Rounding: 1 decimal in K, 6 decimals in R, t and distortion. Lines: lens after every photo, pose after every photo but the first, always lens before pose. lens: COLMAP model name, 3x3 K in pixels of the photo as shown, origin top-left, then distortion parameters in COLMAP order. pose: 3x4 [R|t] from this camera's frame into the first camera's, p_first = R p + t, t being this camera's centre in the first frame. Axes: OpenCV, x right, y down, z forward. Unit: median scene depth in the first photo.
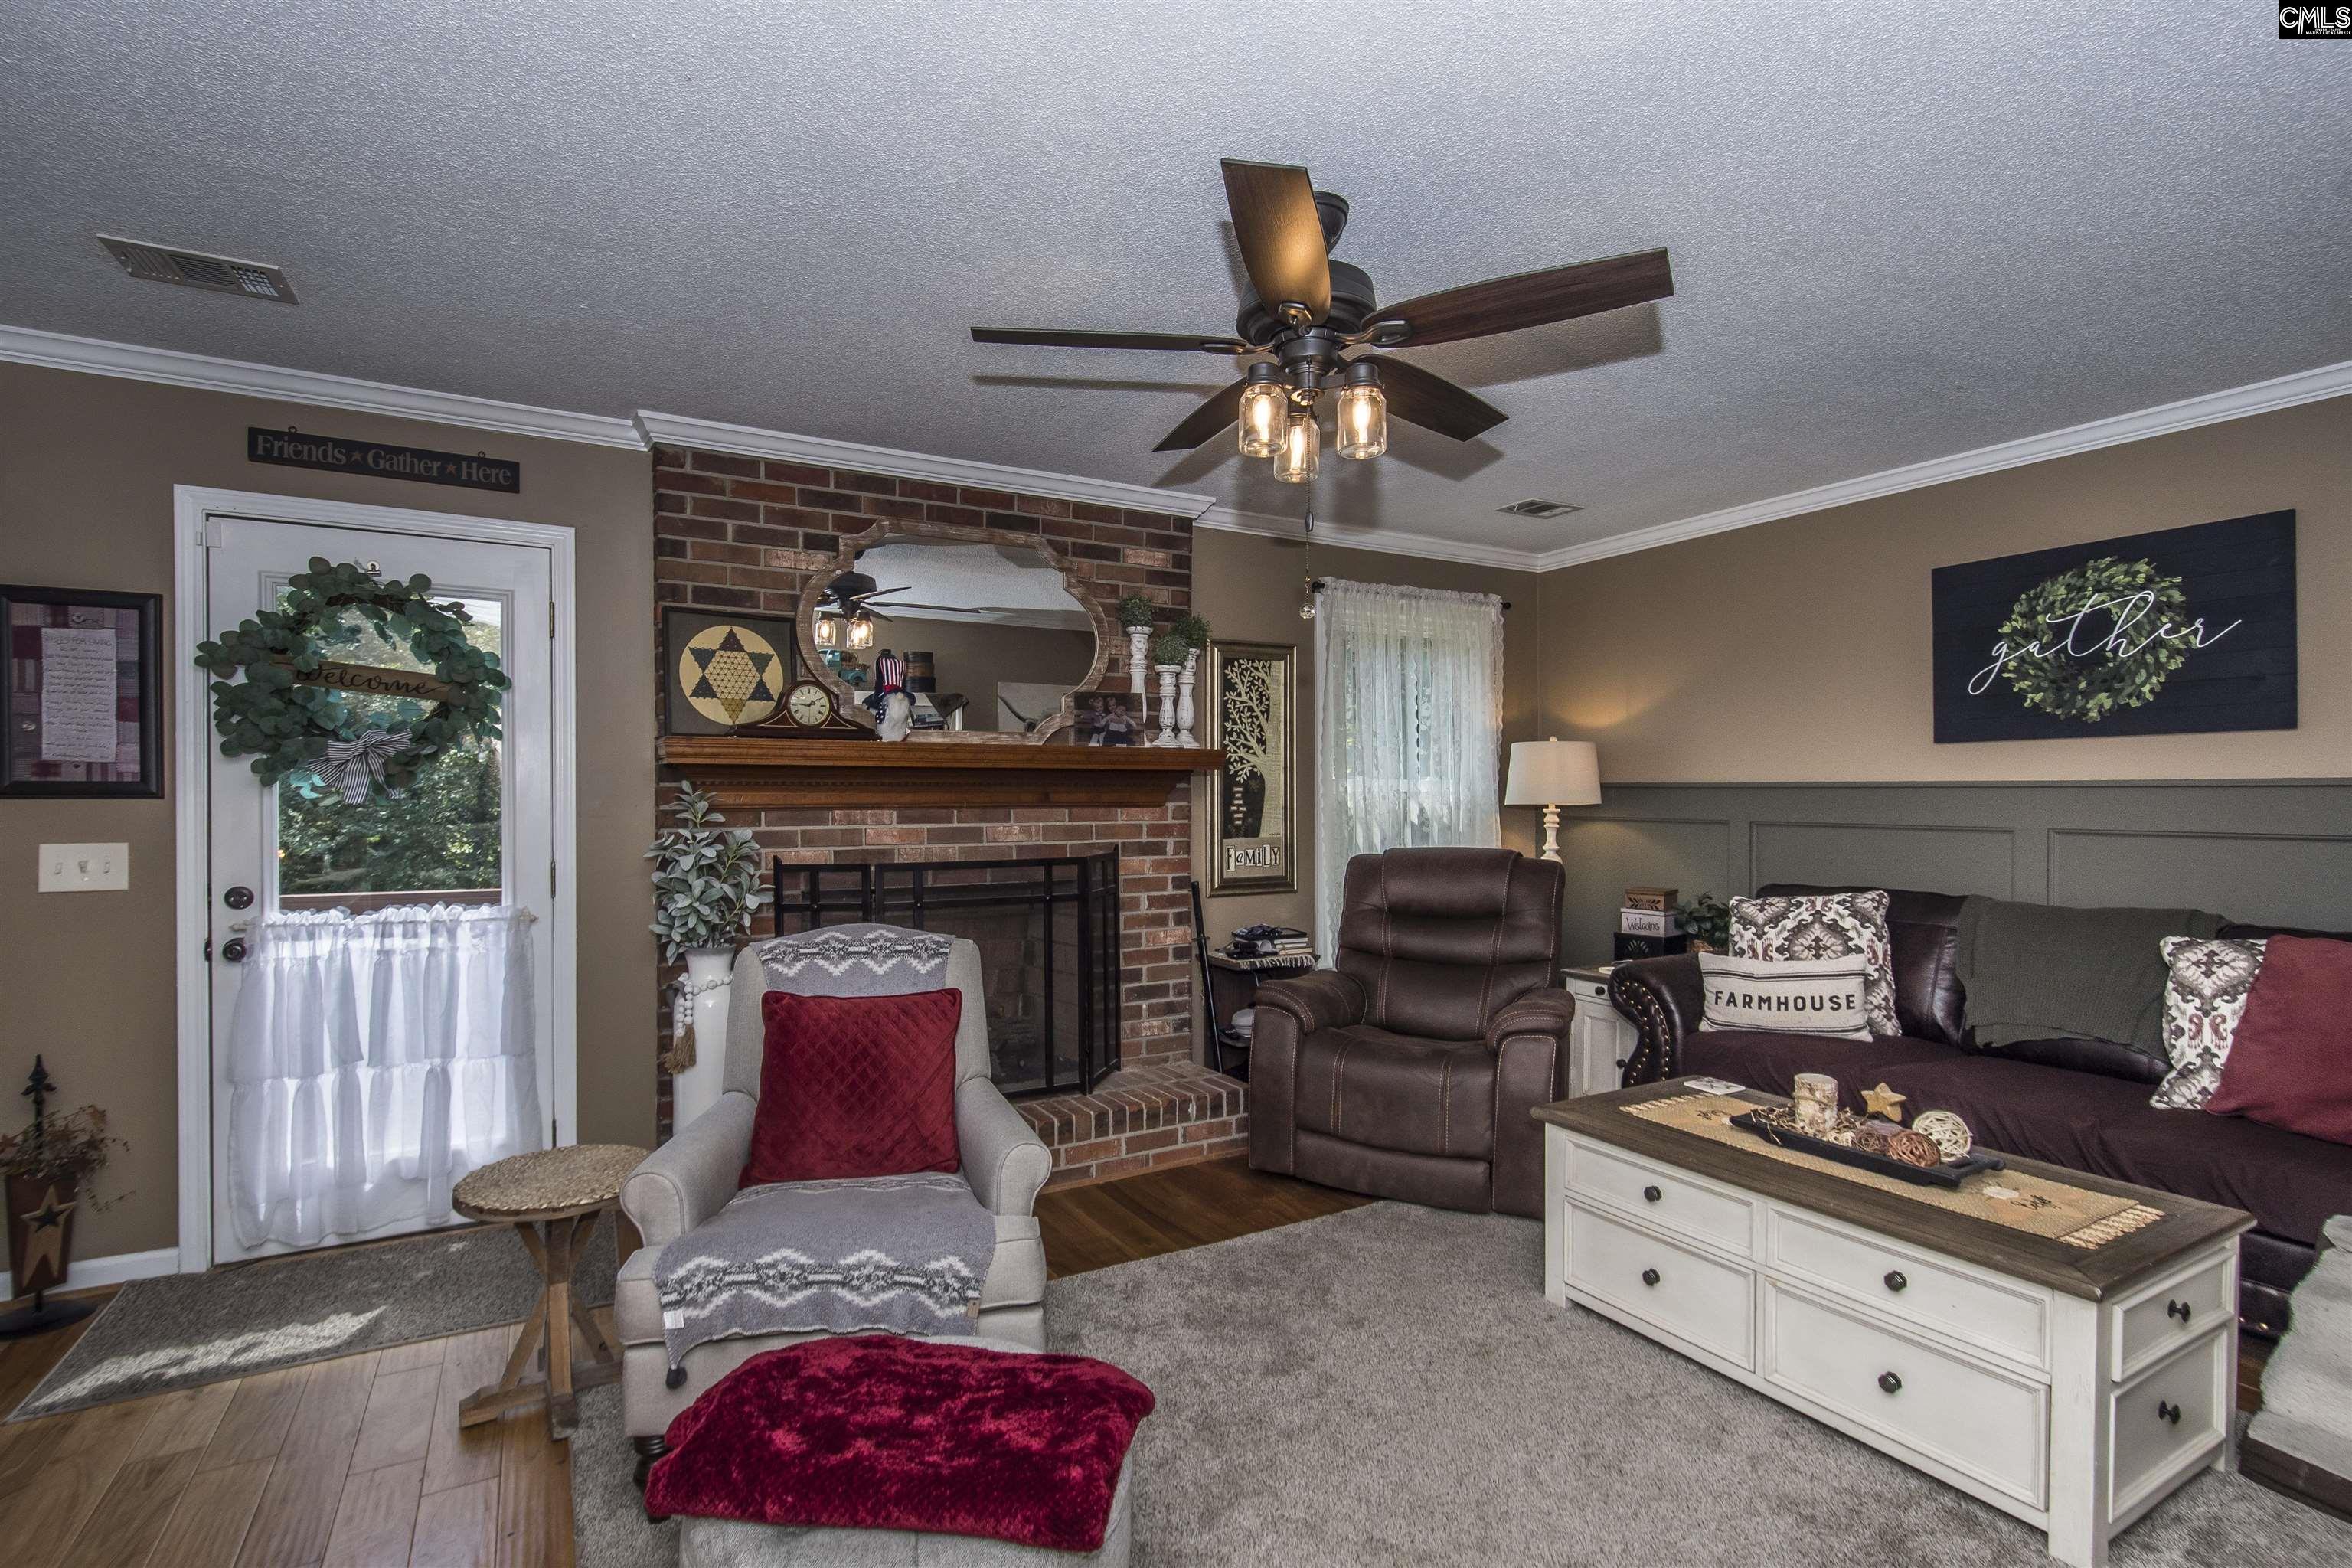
lens RADIAL K [[1094.2, 0, 1160.6], [0, 1094.2, 793.4], [0, 0, 1]] dist [-0.001253, -0.000353]
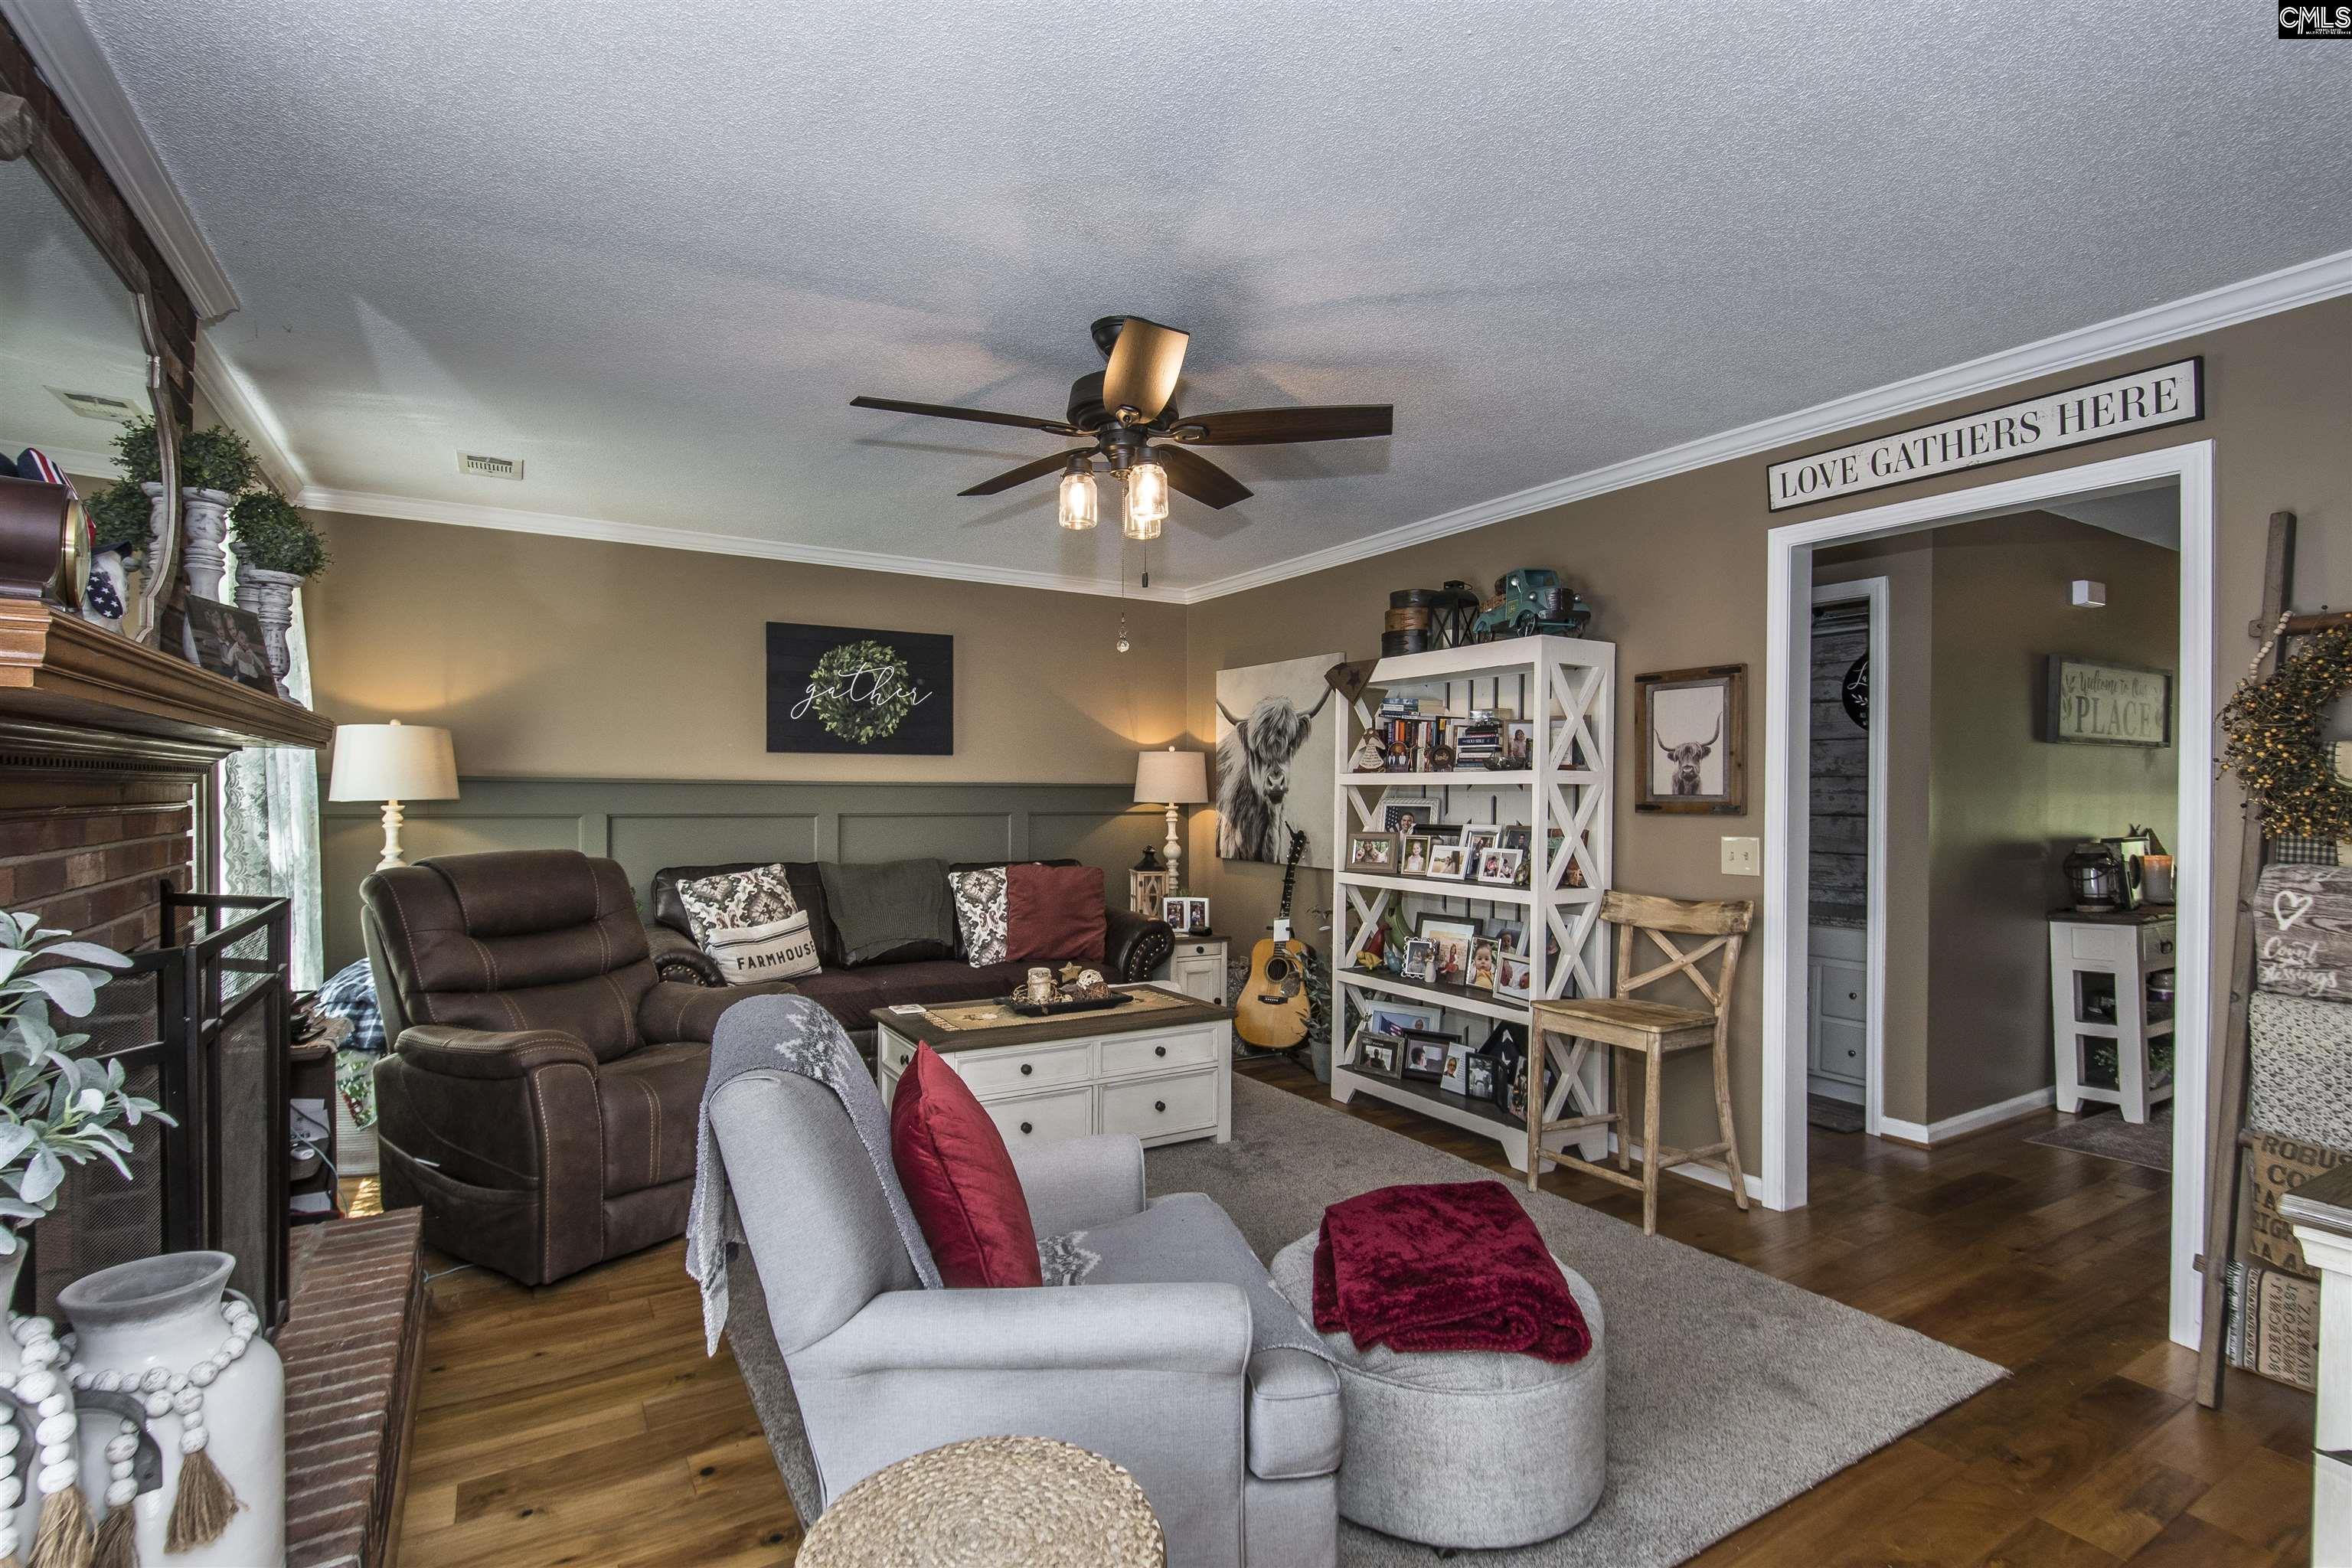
lens RADIAL K [[1094.2, 0, 1160.4], [0, 1094.2, 794.4], [0, 0, 1]] dist [-0.001253, -0.000353]
pose [[-0.033559, -0.002729, 0.999433, -0.721588], [-0.007761, 0.999967, 0.002469, -0.001077], [-0.999407, -0.007674, -0.033579, 0.630729]]
